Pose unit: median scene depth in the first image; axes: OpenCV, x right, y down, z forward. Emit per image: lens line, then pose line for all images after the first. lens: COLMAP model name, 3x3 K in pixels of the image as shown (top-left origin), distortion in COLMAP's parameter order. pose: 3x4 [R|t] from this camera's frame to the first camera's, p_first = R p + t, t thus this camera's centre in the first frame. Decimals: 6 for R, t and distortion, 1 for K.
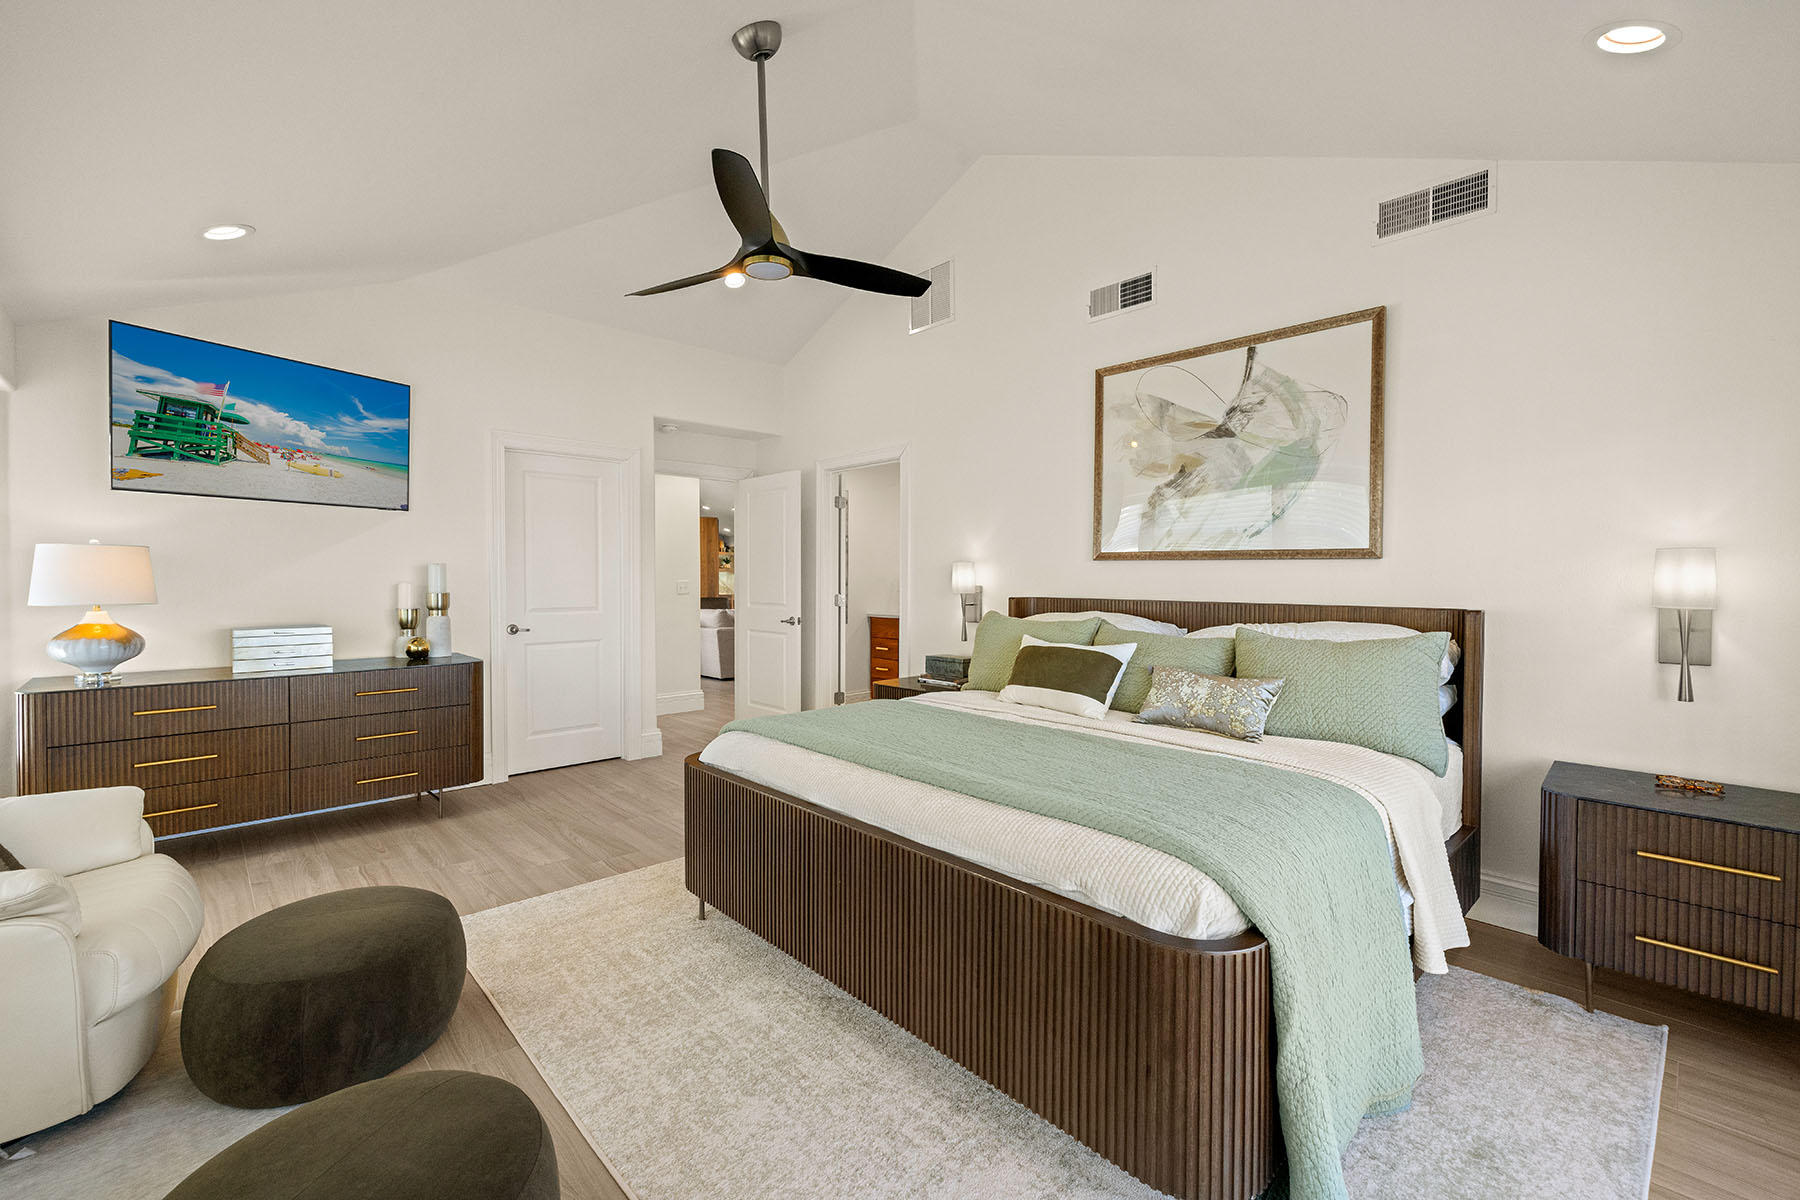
lens RADIAL K [[764.4, 0, 900.0], [0, 764.4, 600.0], [0, 0, 1]] dist [0.002575, 0.000111]
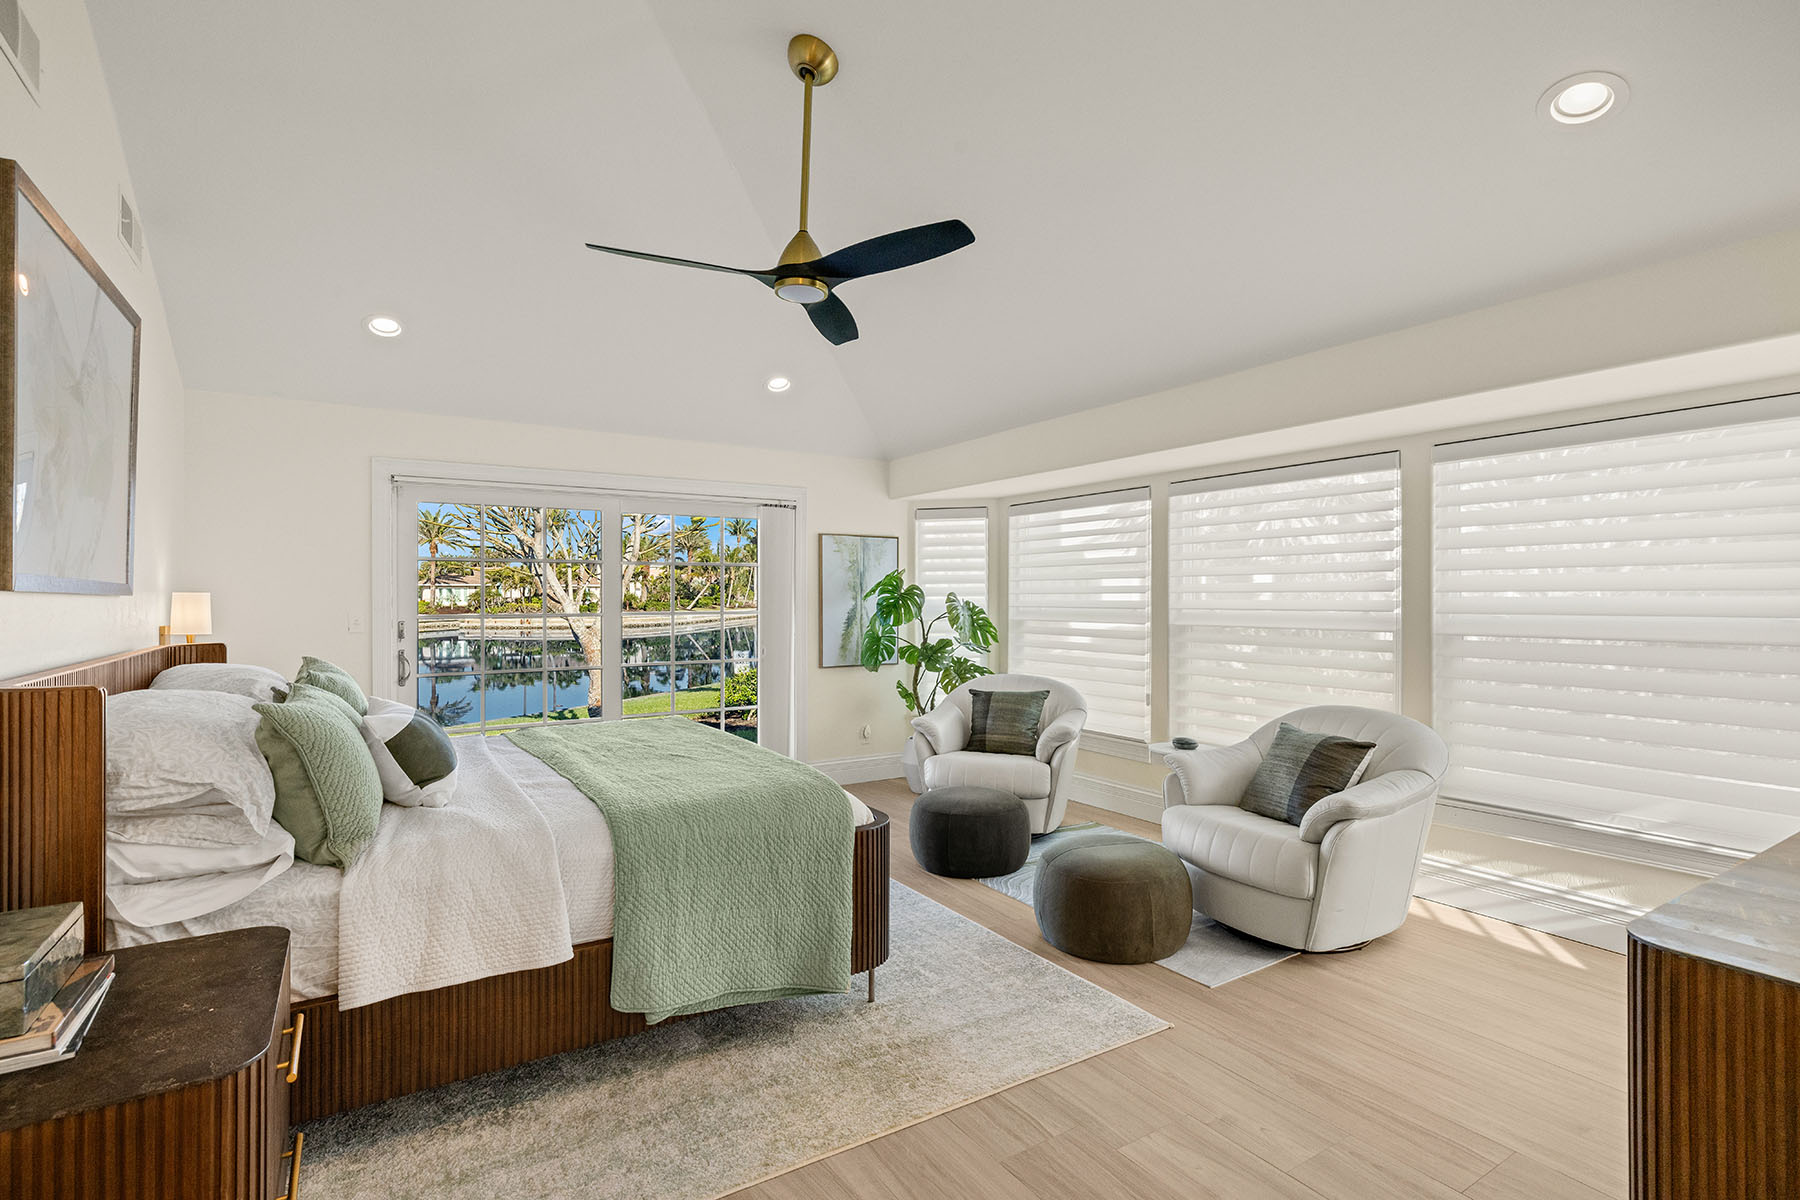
lens RADIAL K [[868.8, 0, 900.0], [0, 868.8, 600.0], [0, 0, 1]] dist [-0.000786, -0.000036]
pose [[-0.981646, -0.005009, 0.190645, -0.393708], [0.000073, 0.999645, 0.026641, -0.062385], [-0.190711, 0.026166, -0.981297, 1.604916]]
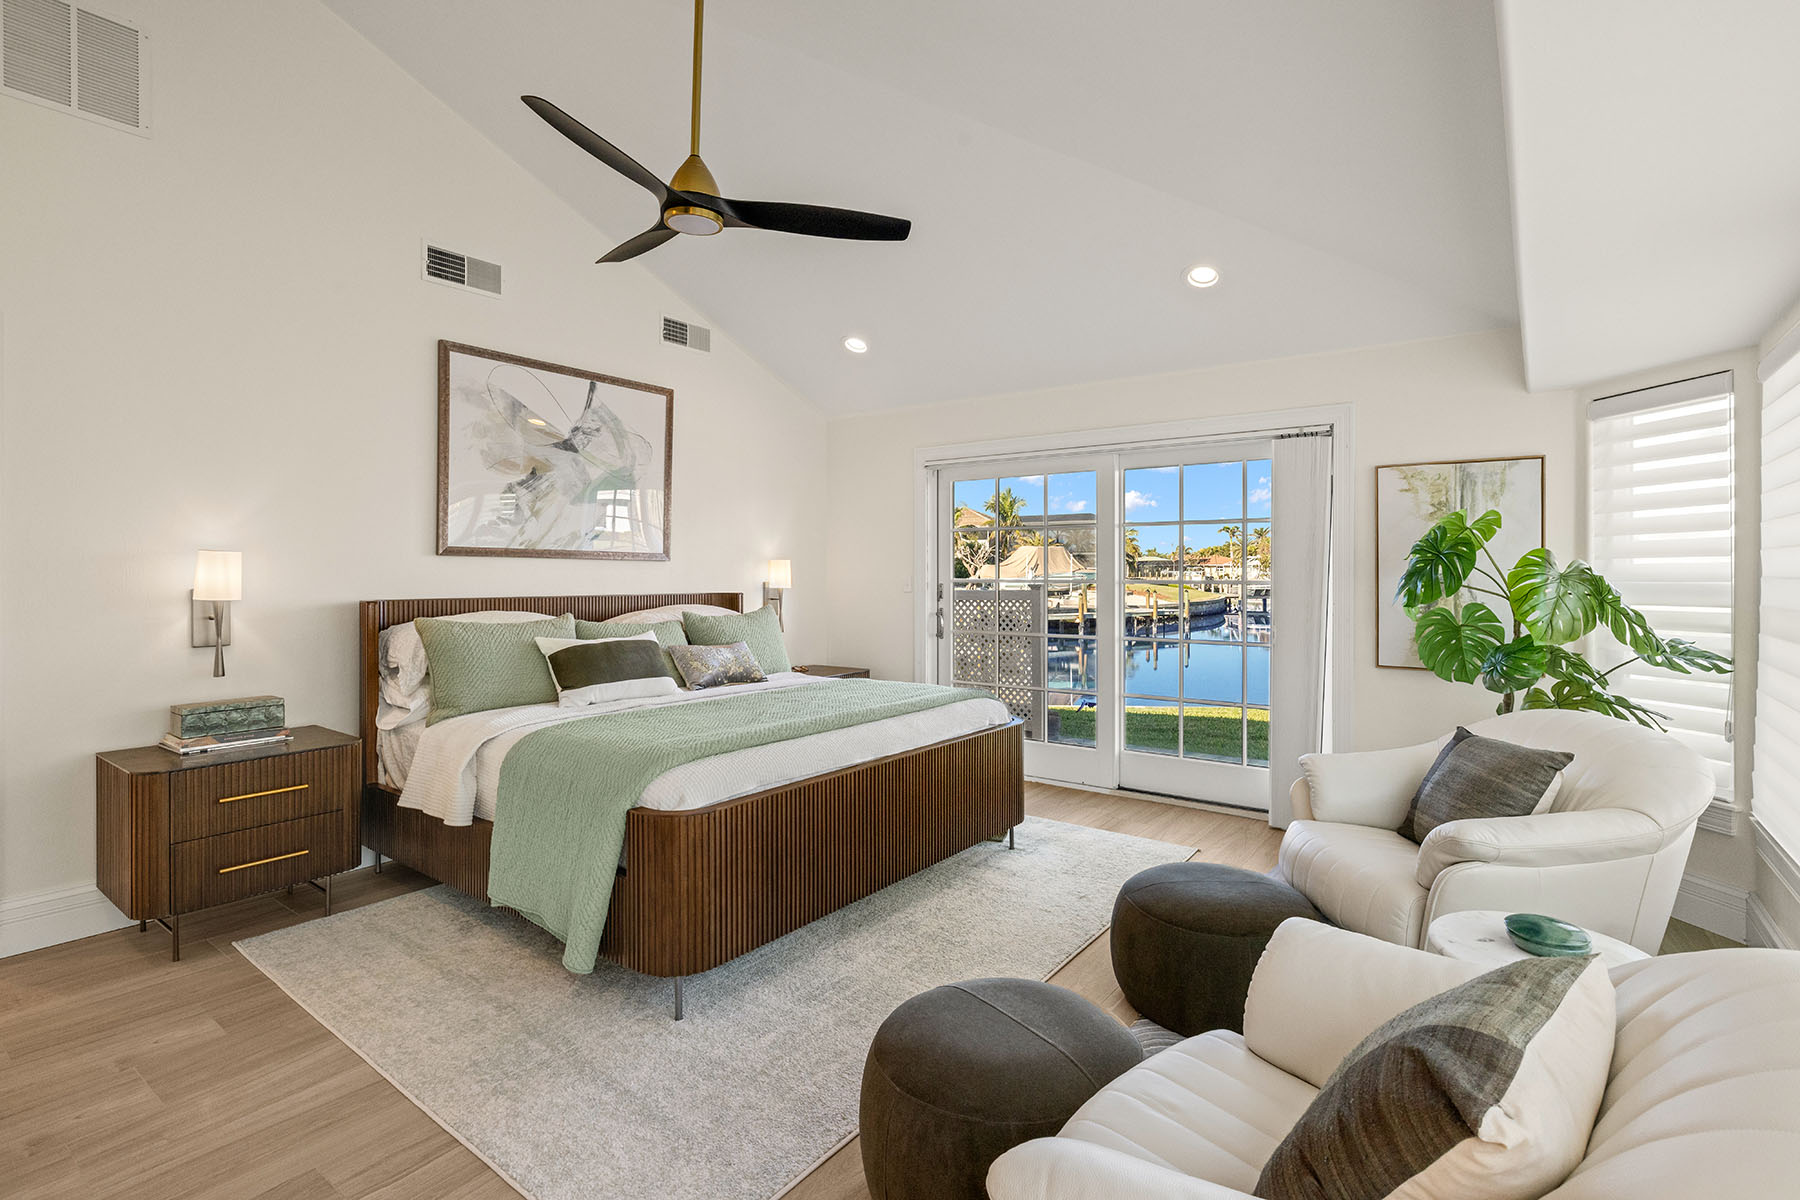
lens RADIAL K [[842.6, 0, 900.0], [0, 842.6, 600.0], [0, 0, 1]] dist [0.000241, 0.000107]
pose [[-0.168566, -0.038894, 0.984923, -0.918305], [0.023698, 0.998772, 0.043497, -0.033743], [-0.985405, 0.030673, -0.167438, 0.739017]]
